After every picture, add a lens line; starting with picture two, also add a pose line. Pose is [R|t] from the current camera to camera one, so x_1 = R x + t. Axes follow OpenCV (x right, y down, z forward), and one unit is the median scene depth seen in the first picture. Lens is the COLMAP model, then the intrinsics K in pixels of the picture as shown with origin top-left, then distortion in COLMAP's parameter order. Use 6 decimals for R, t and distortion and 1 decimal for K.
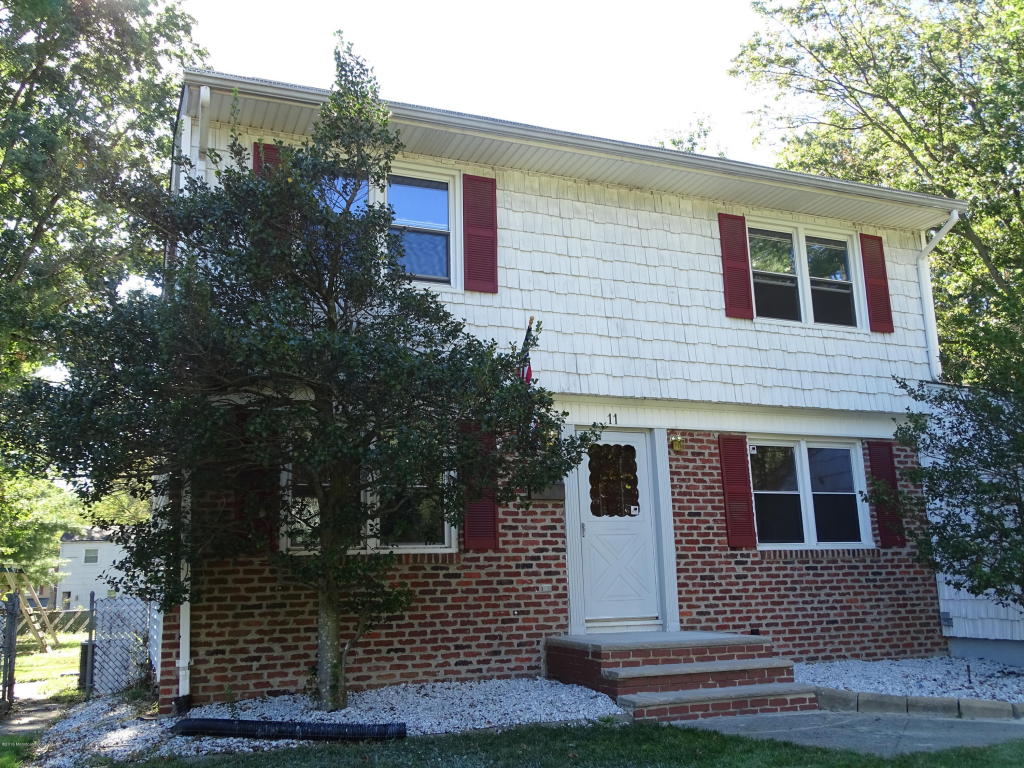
lens RADIAL K [[929.8, 0, 511.4], [0, 929.8, 385.3], [0, 0, 1]] dist [-0.004519, 0.000000]
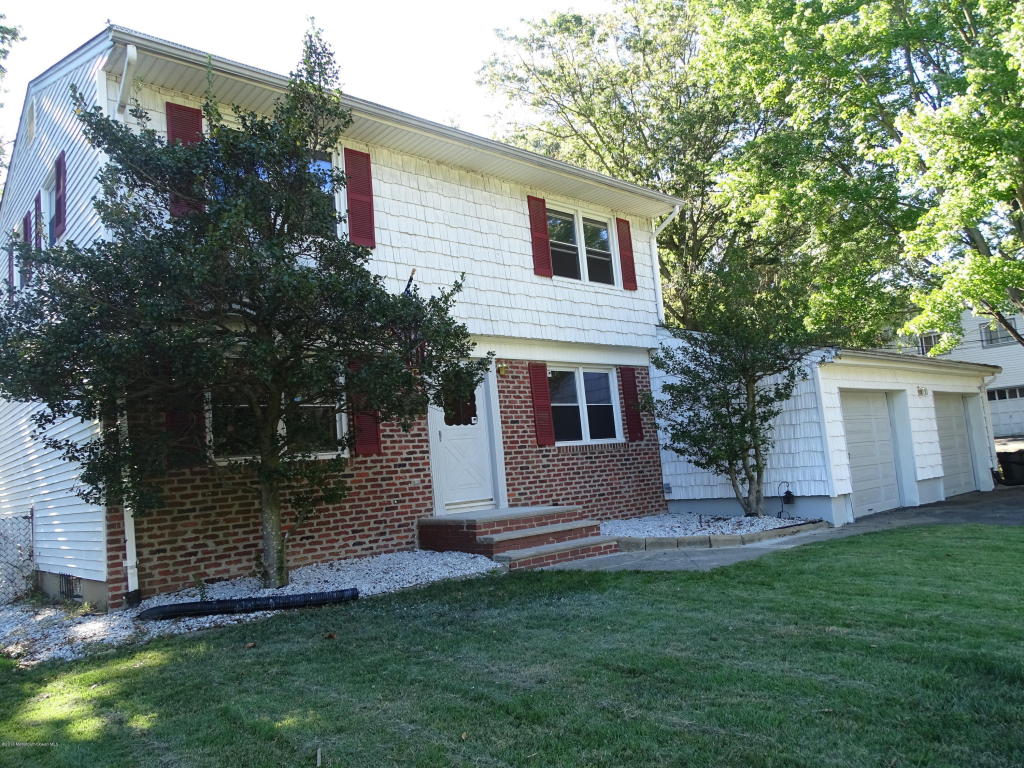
lens RADIAL K [[745.1, 0, 513.1], [0, 745.1, 384.7], [0, 0, 1]] dist [-0.012788, 0.010438]
pose [[0.937781, -0.015249, 0.346892, -0.181530], [-0.010105, 0.997414, 0.071162, 0.008791], [-0.347080, -0.070240, 0.935202, -0.001929]]
